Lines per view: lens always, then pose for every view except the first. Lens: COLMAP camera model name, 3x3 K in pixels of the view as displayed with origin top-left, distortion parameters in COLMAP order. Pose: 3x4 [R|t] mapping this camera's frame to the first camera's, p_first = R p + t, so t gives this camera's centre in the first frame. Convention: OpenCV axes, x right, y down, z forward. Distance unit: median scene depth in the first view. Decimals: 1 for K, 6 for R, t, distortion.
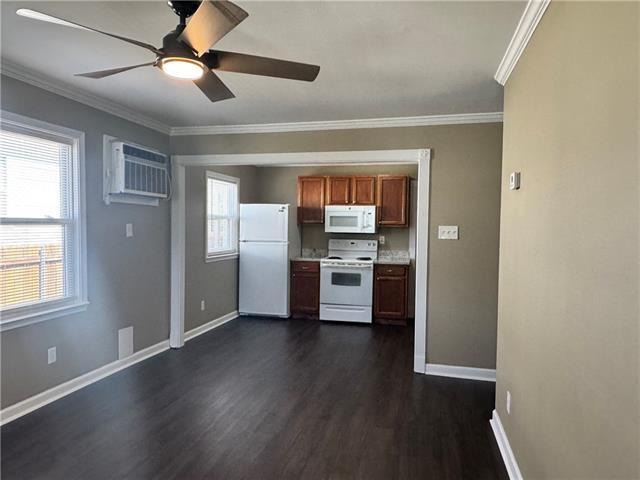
lens RADIAL K [[437.5, 0, 320.0], [0, 437.5, 240.0], [0, 0, 1]] dist [-0.009621, -0.000899]
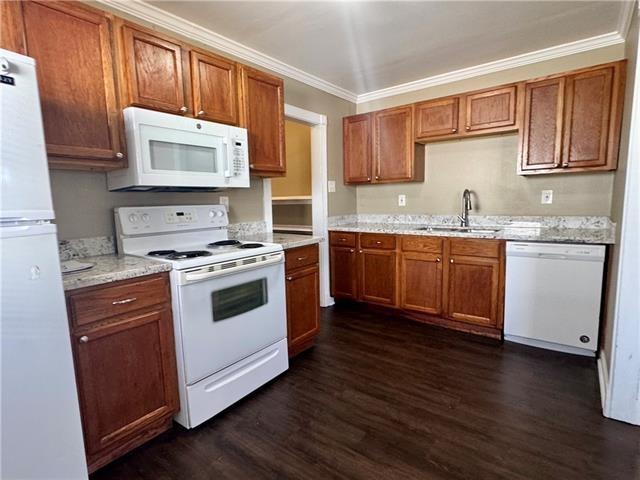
lens RADIAL K [[335.1, 0, 319.6], [0, 335.1, 242.7], [0, 0, 1]] dist [-0.002132, -0.000013]
pose [[0.405454, -0.141042, 0.903169, -0.239024], [0.062615, 0.989990, 0.126491, 0.003200], [-0.911968, 0.005265, 0.410227, 1.021231]]
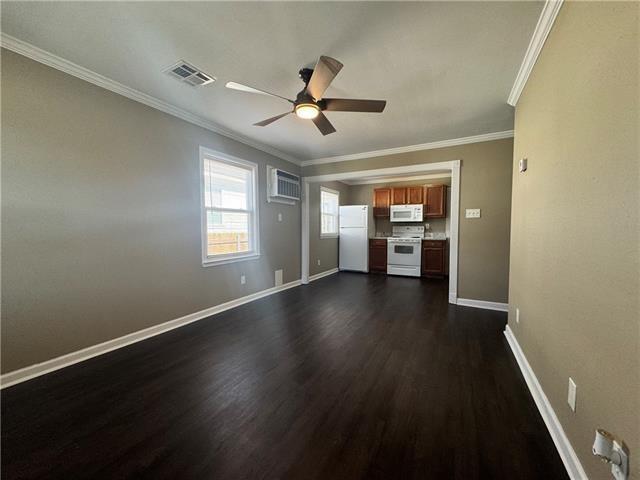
lens RADIAL K [[255.4, 0, 320.0], [0, 255.4, 240.0], [0, 0, 1]] dist [-0.017962, 0.000042]
pose [[0.966785, -0.001727, -0.255584, 0.000709], [0.004345, 0.999944, 0.009677, 0.055122], [0.255553, -0.010466, 0.966738, 0.000603]]
